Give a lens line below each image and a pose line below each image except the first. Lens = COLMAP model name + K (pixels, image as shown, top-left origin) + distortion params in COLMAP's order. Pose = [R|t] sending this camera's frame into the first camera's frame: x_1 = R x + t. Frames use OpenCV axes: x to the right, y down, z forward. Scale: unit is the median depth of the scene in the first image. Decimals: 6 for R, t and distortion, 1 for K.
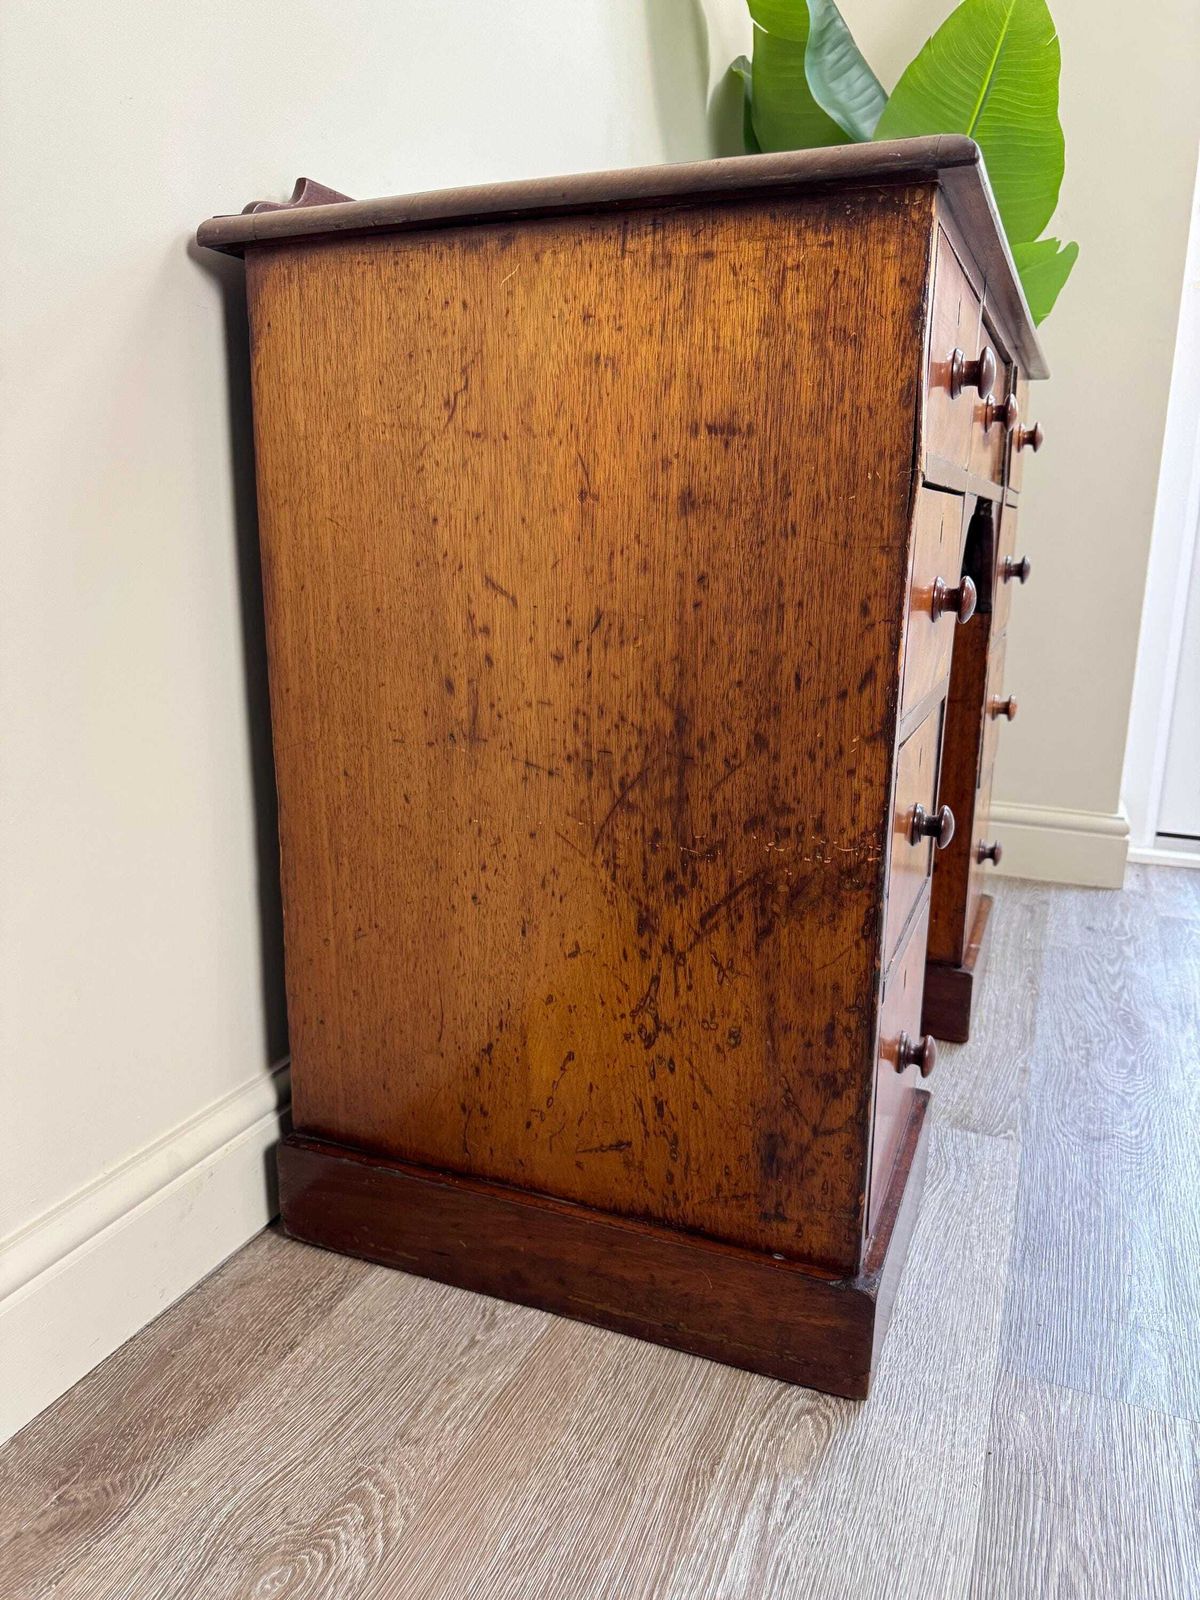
lens RADIAL K [[1151.2, 0, 601.9], [0, 1151.2, 792.4], [0, 0, 1]] dist [0.018658, -0.034676]
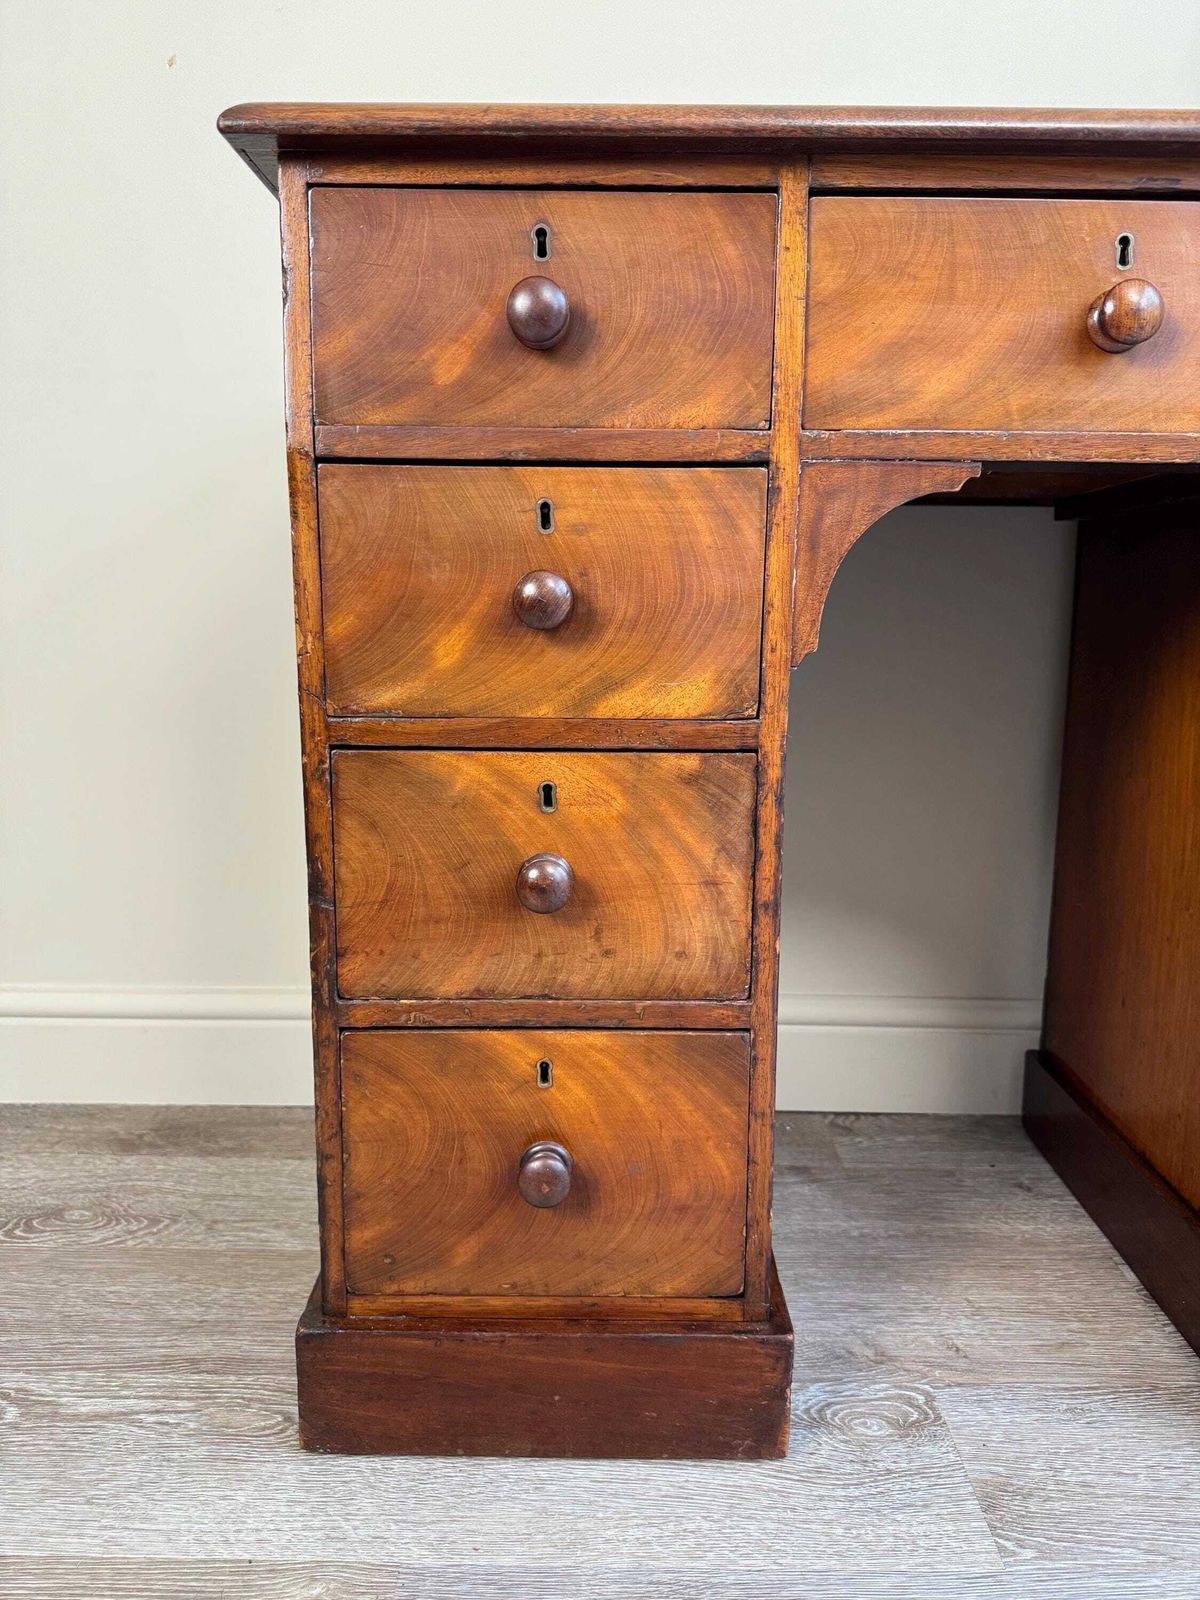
lens RADIAL K [[1151.2, 0, 589.0], [0, 1151.2, 804.2], [0, 0, 1]] dist [0.018658, -0.034676]
pose [[0.369107, 0.149792, -0.917237, 1.076067], [-0.211158, 0.974632, 0.074193, -0.095957], [0.905082, 0.166297, 0.391373, 0.751186]]
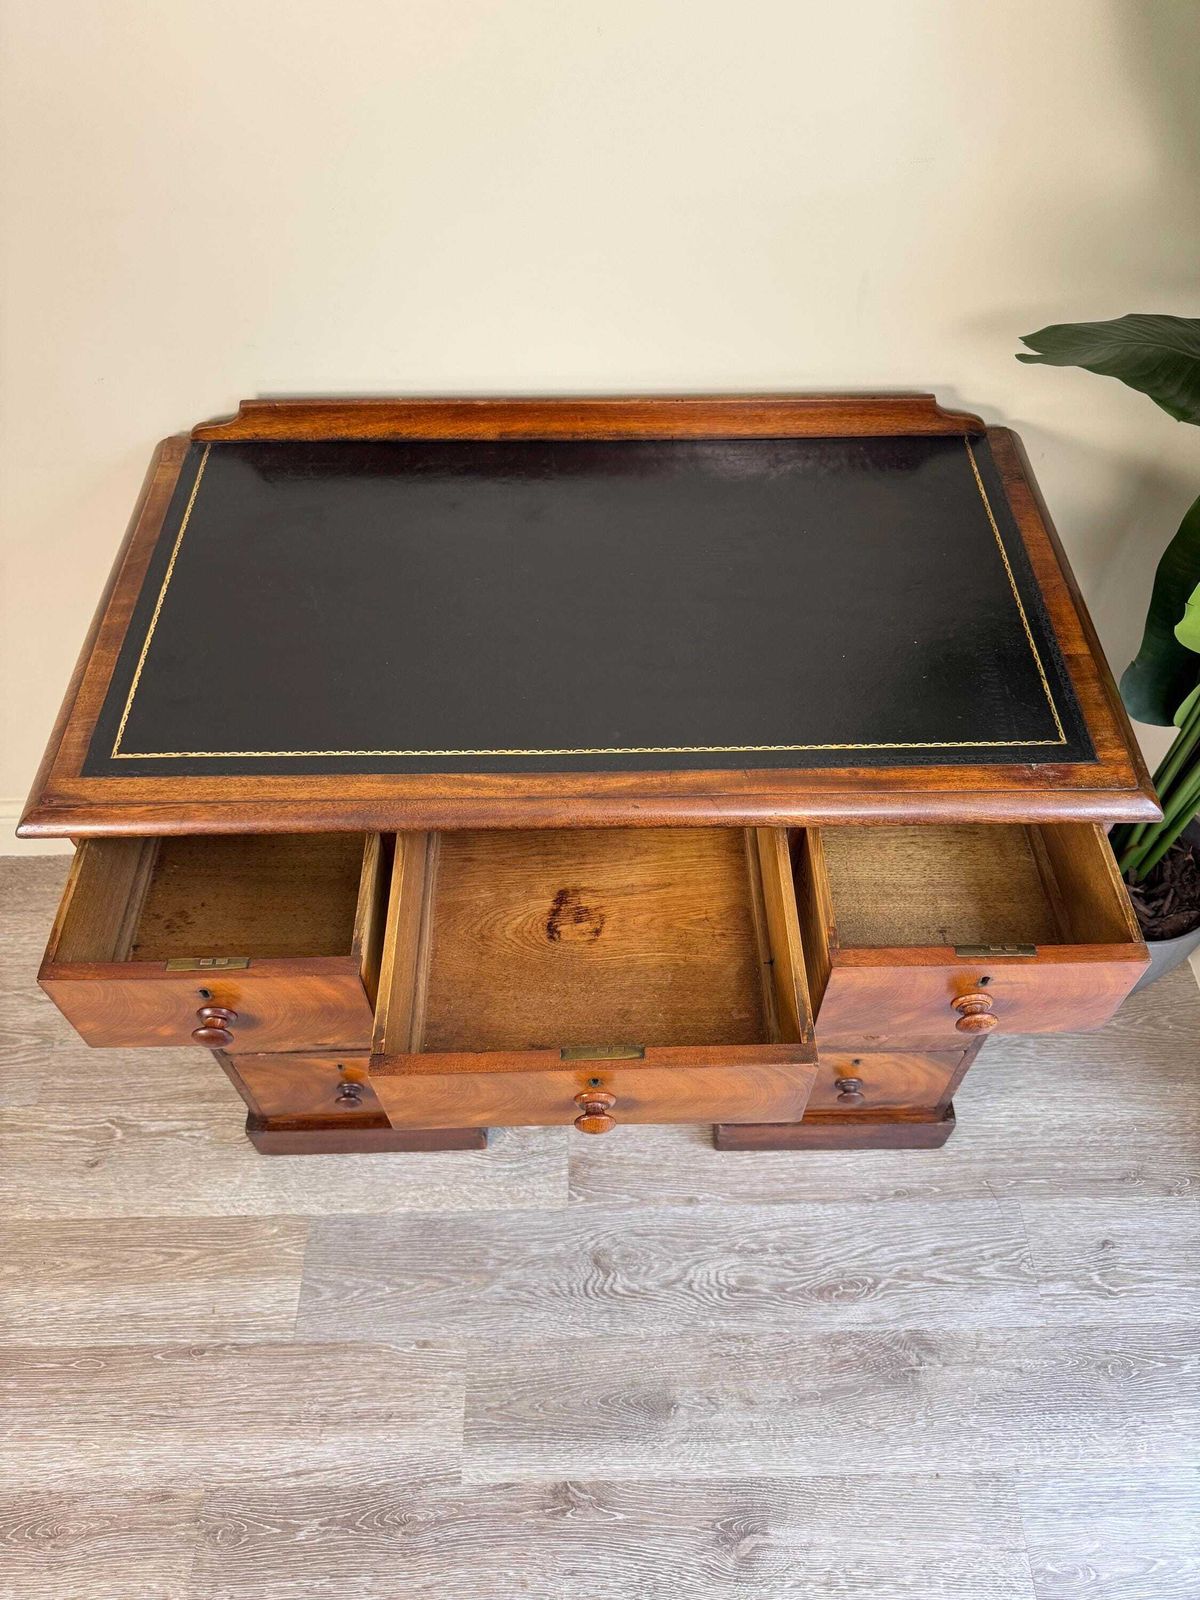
lens RADIAL K [[1151.2, 0, 600.8], [0, 1151.2, 802.7], [0, 0, 1]] dist [0.018658, -0.034676]
pose [[0.398994, 0.723759, -0.563007, 1.135991], [-0.193774, 0.666683, 0.719712, -1.417839], [0.896245, -0.178065, 0.406248, 0.814510]]
